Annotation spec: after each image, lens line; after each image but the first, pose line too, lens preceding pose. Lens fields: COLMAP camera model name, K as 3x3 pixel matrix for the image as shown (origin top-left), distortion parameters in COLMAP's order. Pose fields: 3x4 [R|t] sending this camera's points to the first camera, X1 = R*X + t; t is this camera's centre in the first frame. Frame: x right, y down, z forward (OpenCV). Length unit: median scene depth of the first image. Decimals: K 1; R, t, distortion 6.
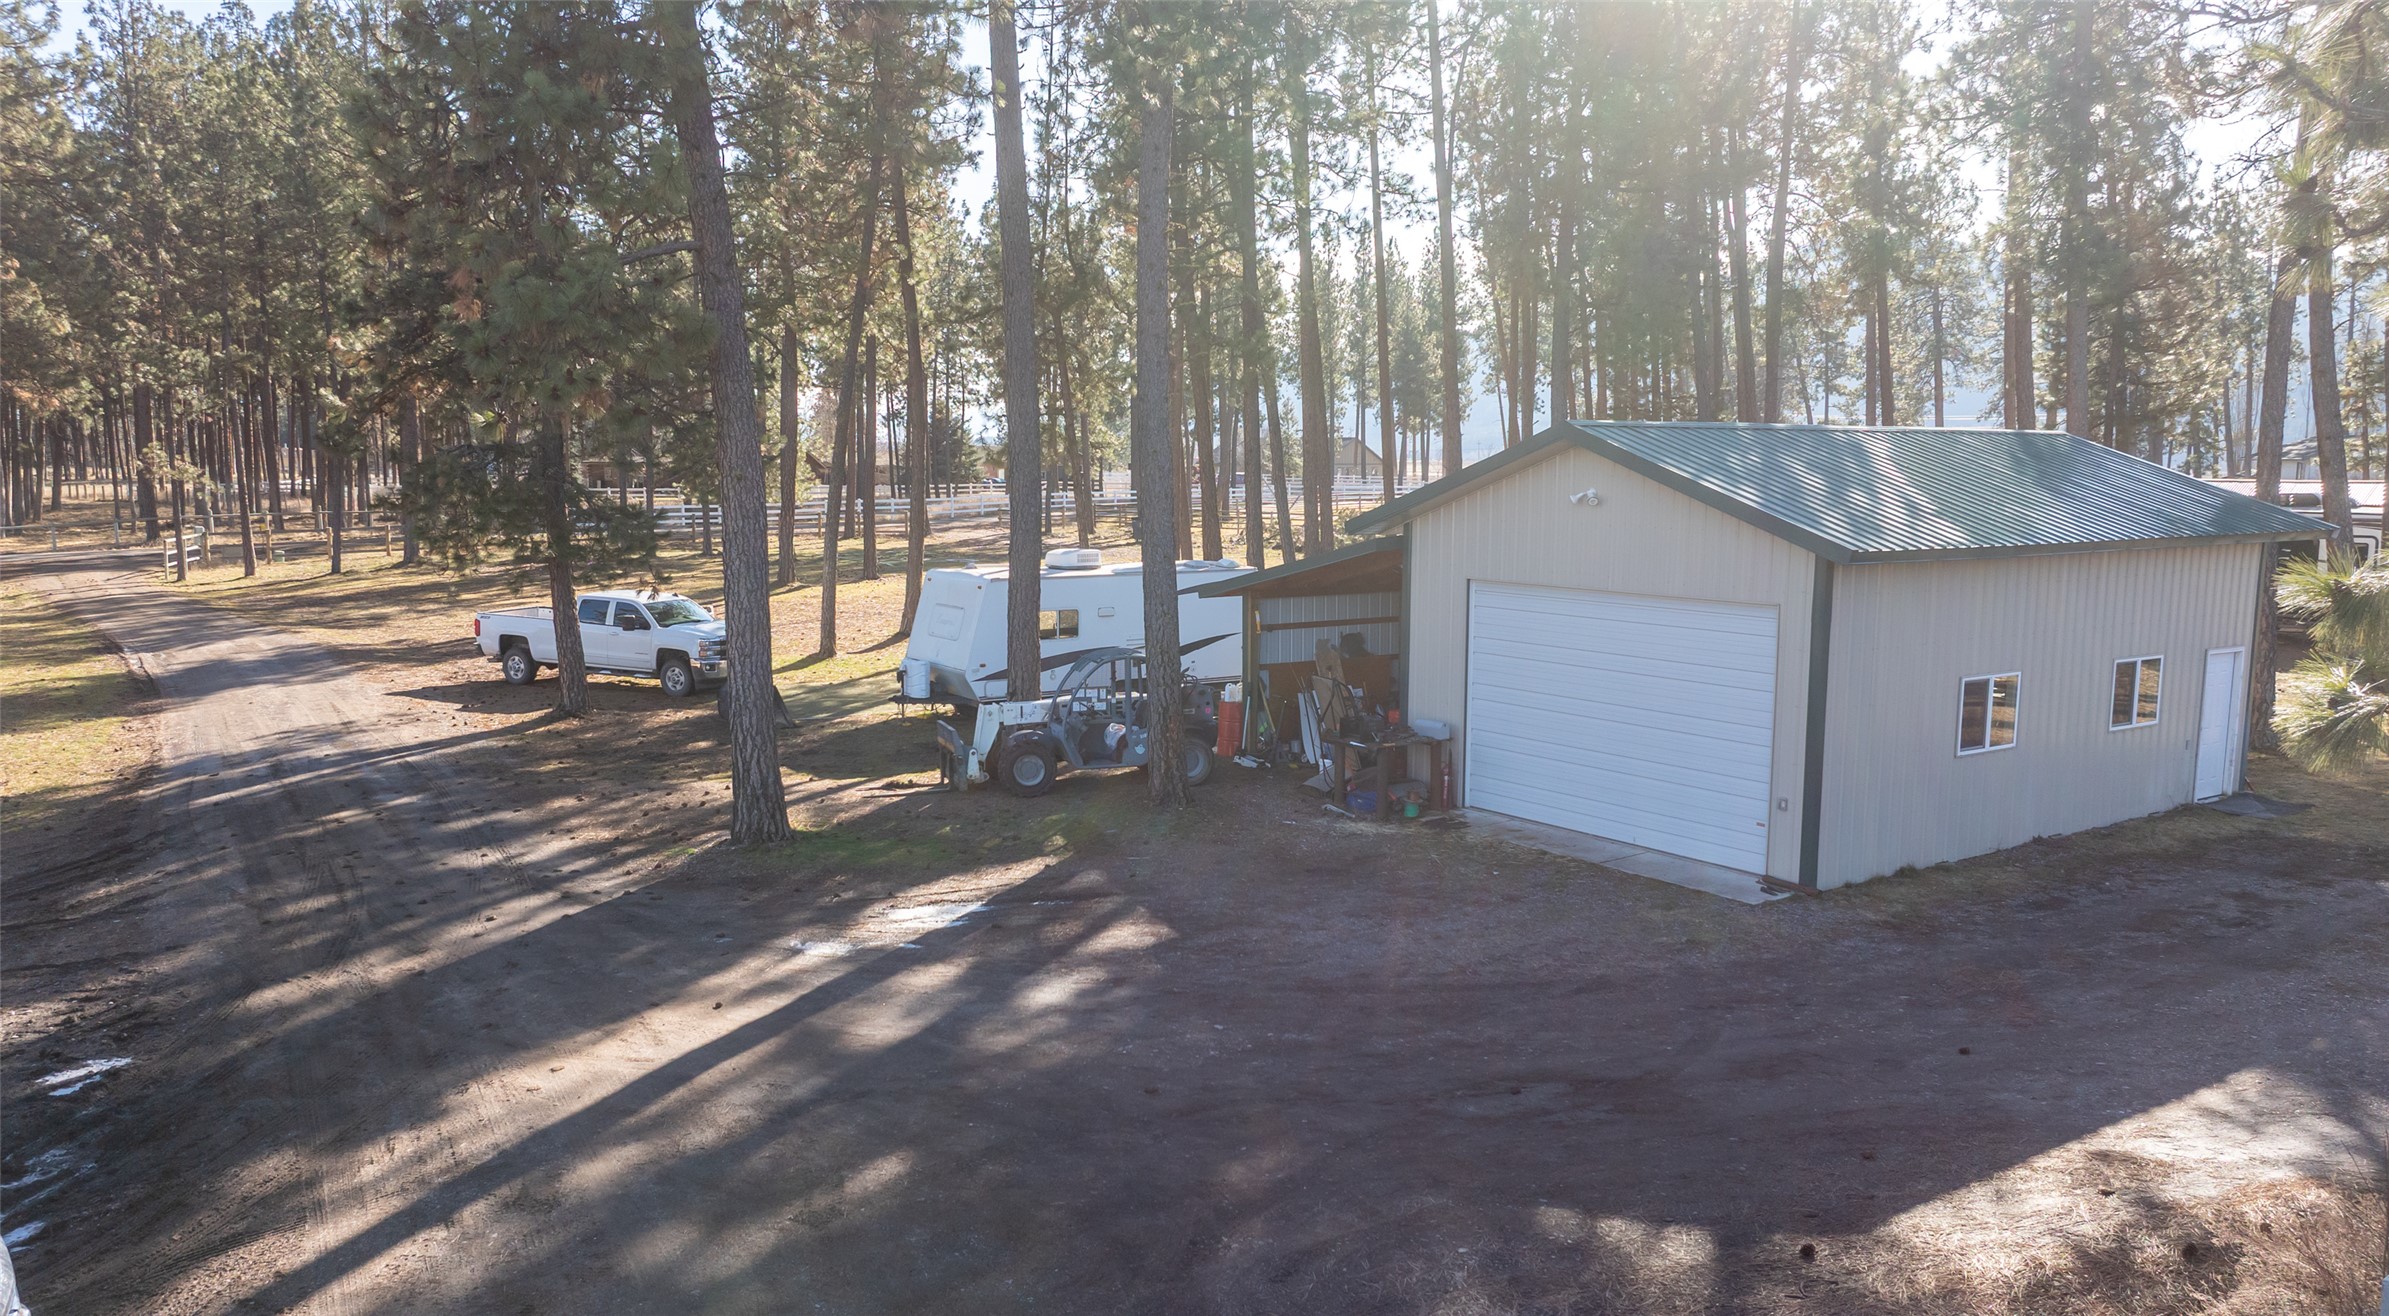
lens RADIAL K [[1947.4, 0, 1193.4], [0, 1947.4, 715.0], [0, 0, 1]] dist [-0.099042, 0.185986]
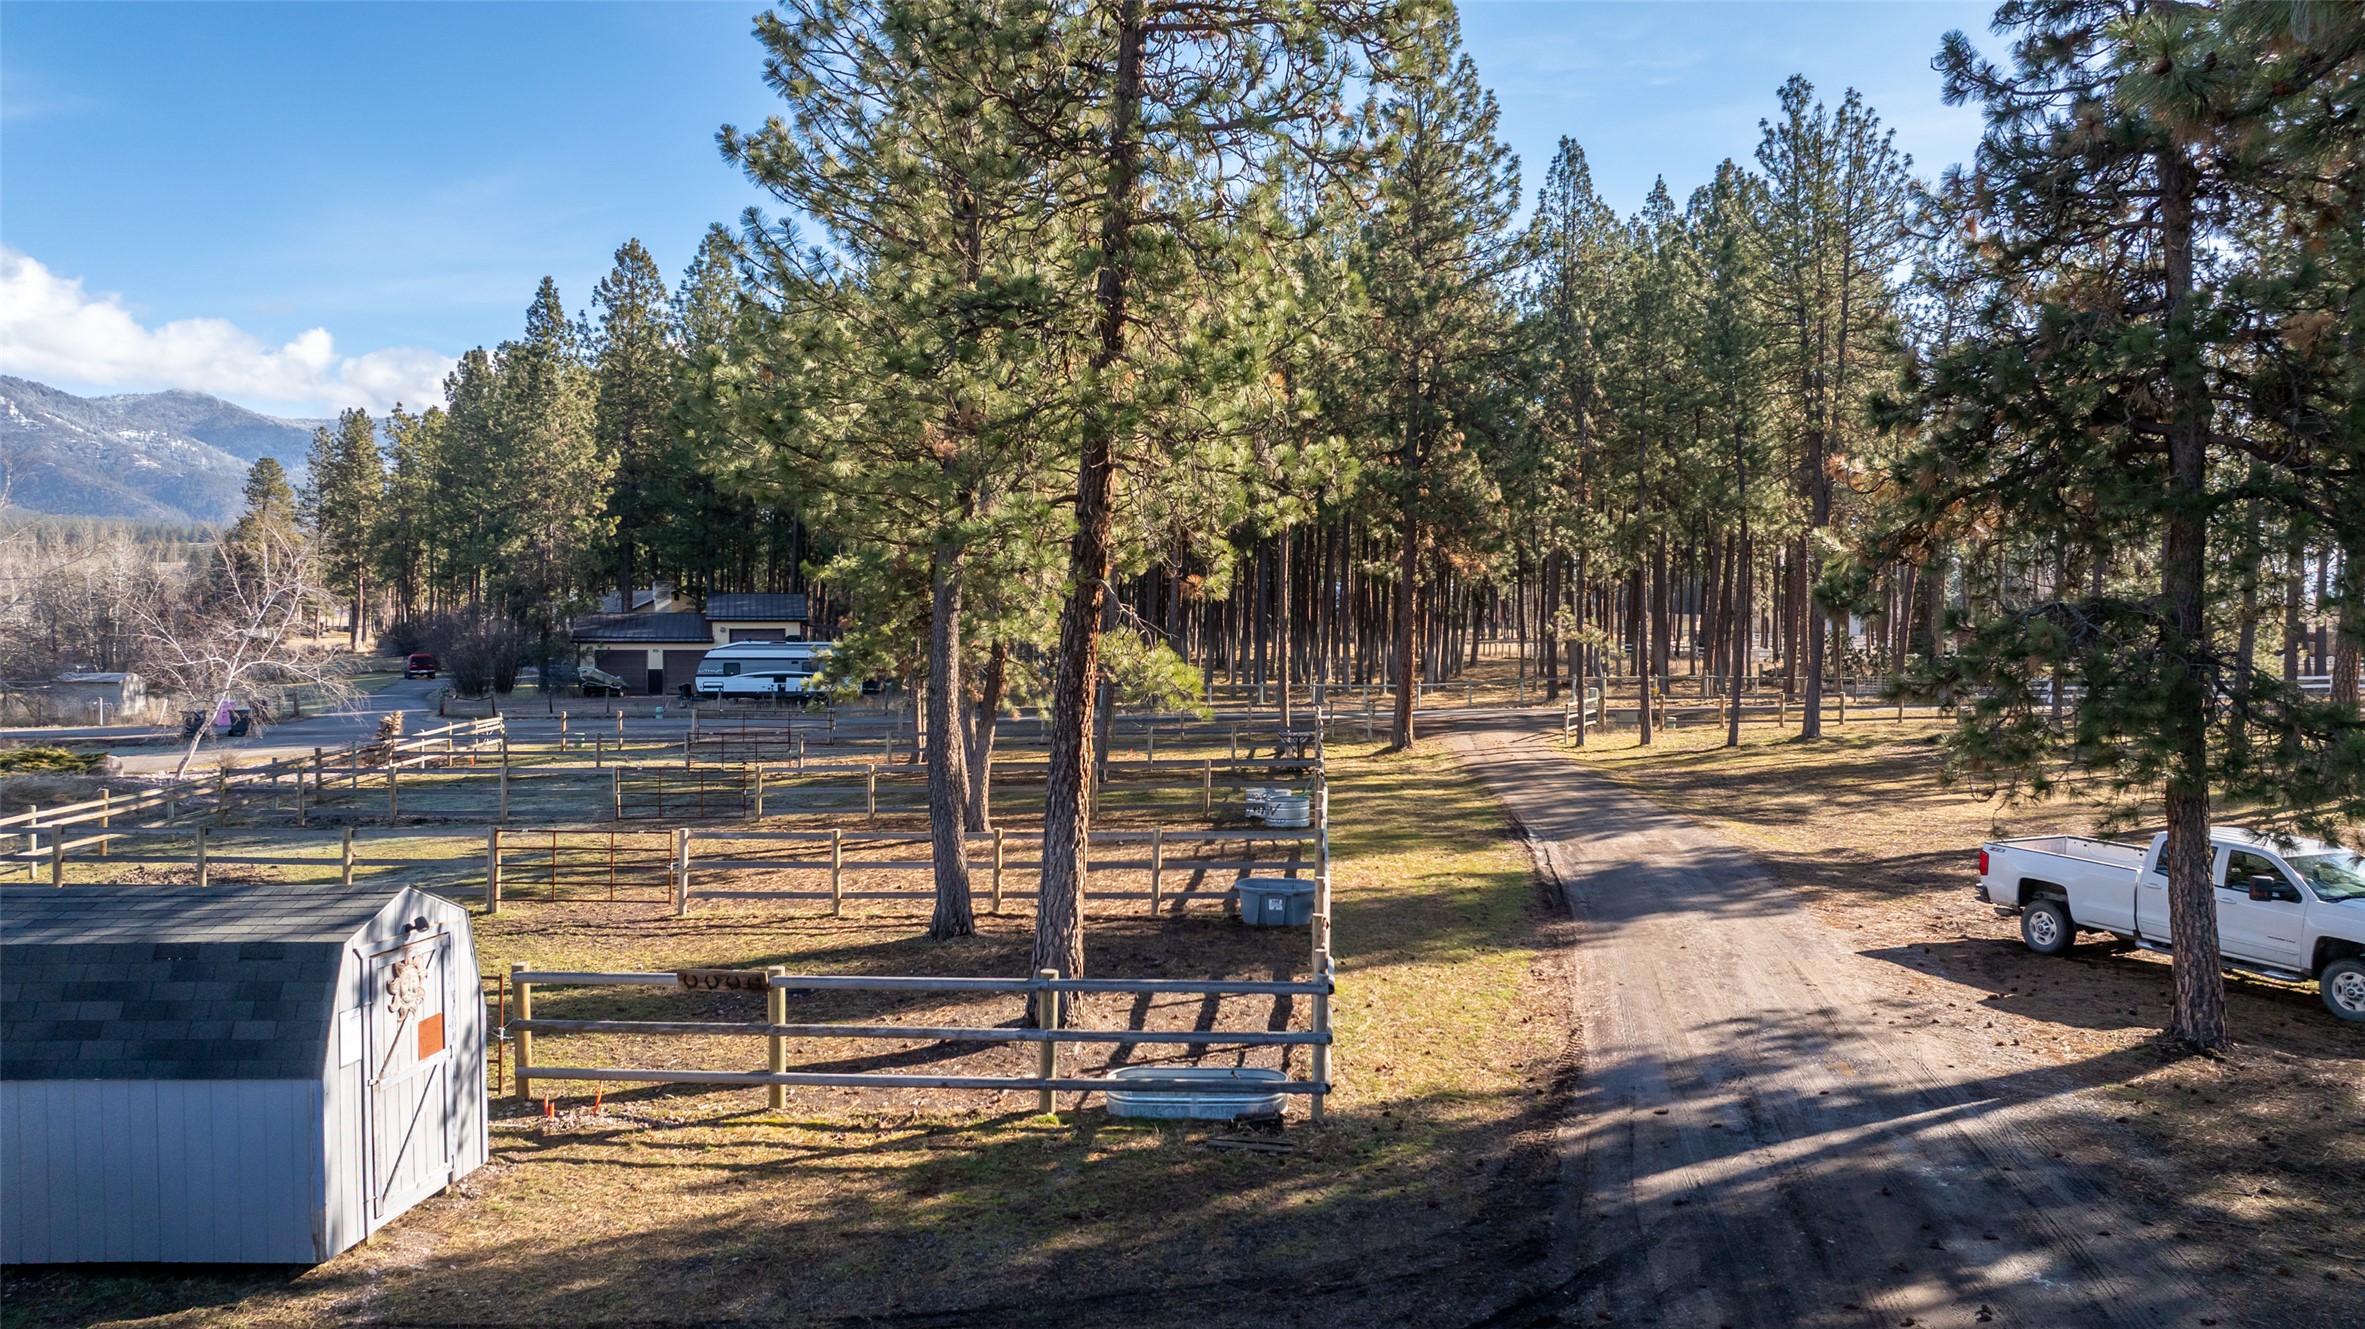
lens RADIAL K [[1756.5, 0, 1182.5], [0, 1756.5, 664.5], [0, 0, 1]] dist [-0.067605, 0.000399]
pose [[0.768033, 0.020768, -0.640074, -0.120193], [-0.090013, 0.993053, -0.075786, -0.026881], [0.634053, 0.115821, 0.764567, 0.199217]]
